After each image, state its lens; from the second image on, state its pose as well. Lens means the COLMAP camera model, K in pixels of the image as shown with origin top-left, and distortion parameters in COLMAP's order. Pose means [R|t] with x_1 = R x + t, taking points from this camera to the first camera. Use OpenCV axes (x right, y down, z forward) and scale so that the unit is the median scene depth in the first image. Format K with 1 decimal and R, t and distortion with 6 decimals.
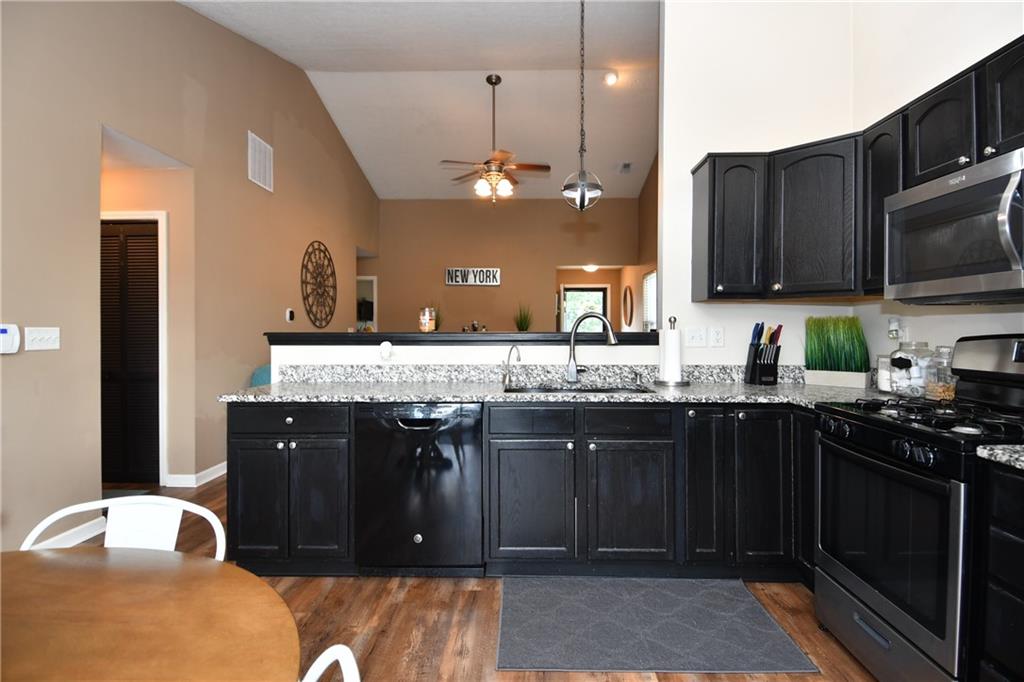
lens RADIAL K [[534.4, 0, 516.3], [0, 534.4, 330.7], [0, 0, 1]] dist [0.042428, -0.047685]
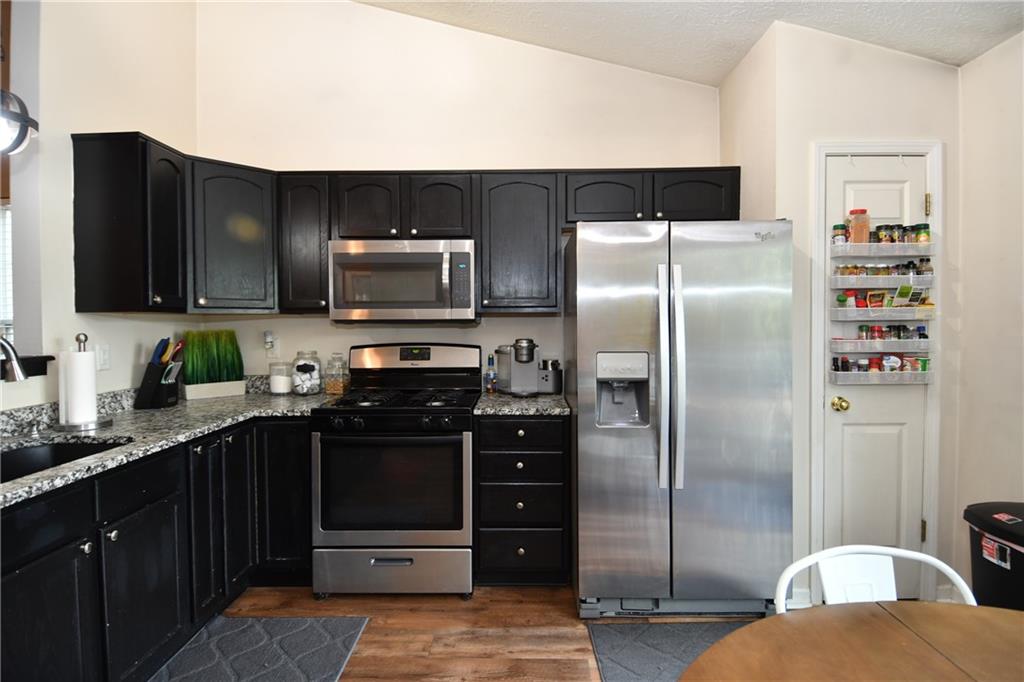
lens RADIAL K [[529.9, 0, 515.9], [0, 529.9, 330.8], [0, 0, 1]] dist [0.054133, -0.056224]
pose [[-0.007460, -0.019457, 0.999783, -0.436107], [0.008739, 0.999771, 0.019522, -0.039109], [-0.999934, 0.008883, -0.007288, 0.416288]]
